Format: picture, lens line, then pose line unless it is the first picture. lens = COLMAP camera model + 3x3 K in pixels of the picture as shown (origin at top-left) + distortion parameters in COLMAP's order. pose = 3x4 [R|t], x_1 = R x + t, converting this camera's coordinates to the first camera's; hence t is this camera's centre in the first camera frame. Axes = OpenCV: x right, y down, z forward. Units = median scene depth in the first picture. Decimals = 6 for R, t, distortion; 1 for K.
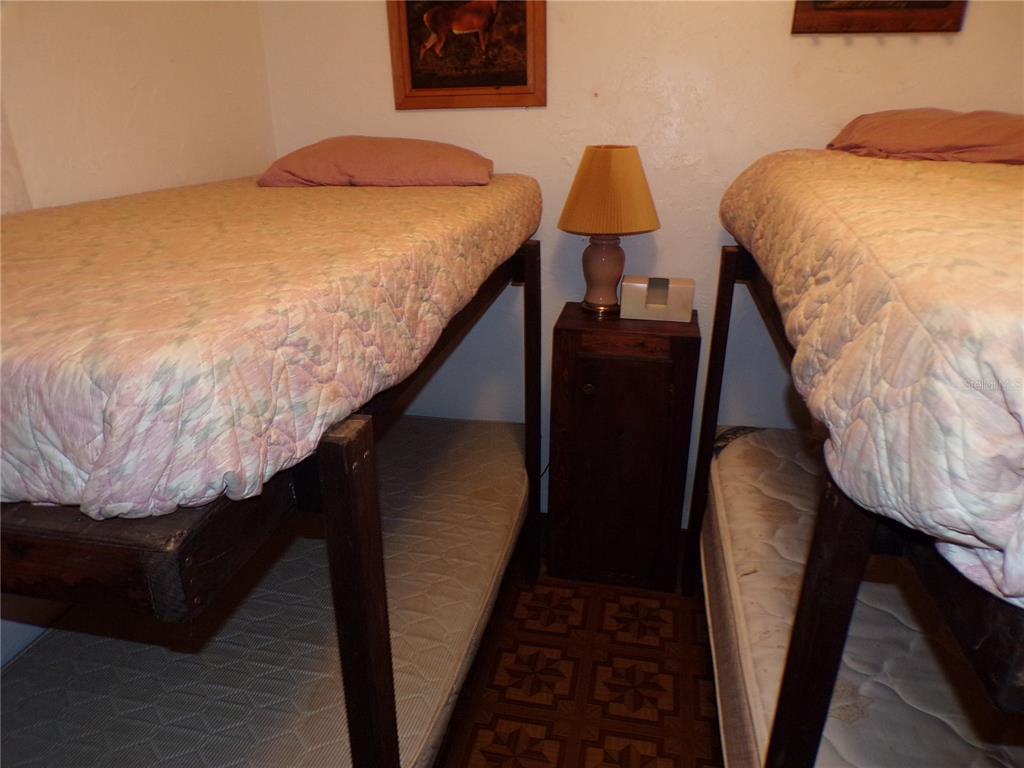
lens RADIAL K [[700.5, 0, 508.9], [0, 700.5, 389.1], [0, 0, 1]] dist [-0.016216, 0.022340]
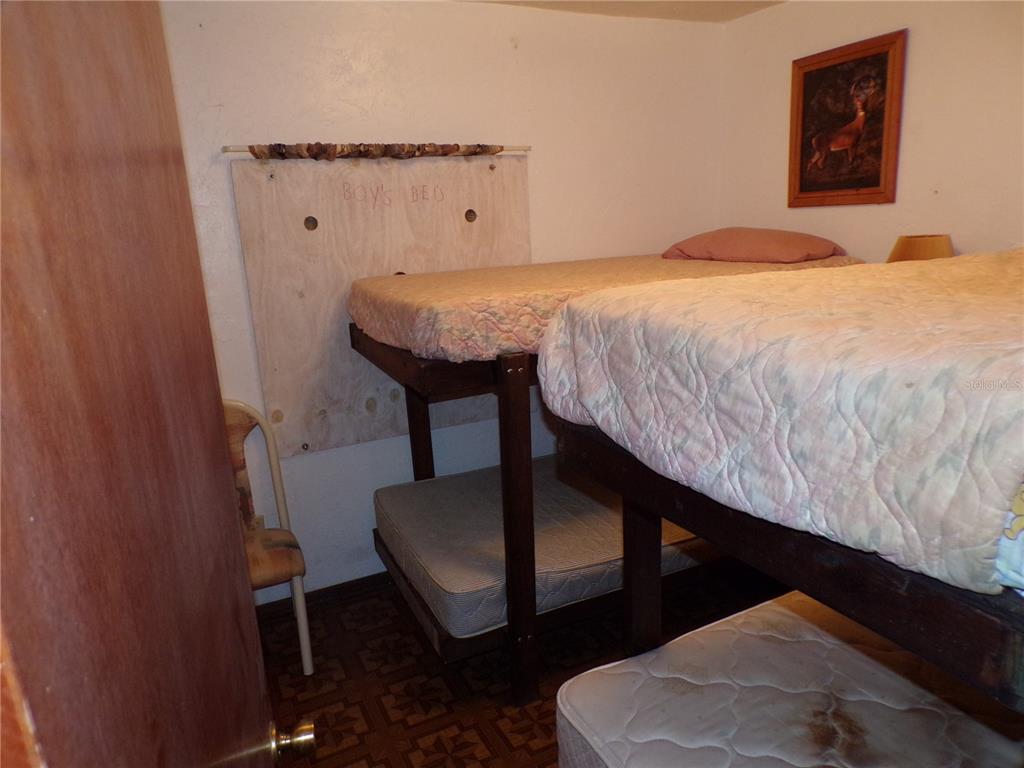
lens RADIAL K [[700.5, 0, 509.7], [0, 700.5, 388.6], [0, 0, 1]] dist [-0.016216, 0.022340]
pose [[0.593459, 0.180398, -0.784387, 0.672111], [-0.260906, 0.965052, 0.024549, 0.045398], [0.761402, 0.190083, 0.619786, -0.183901]]
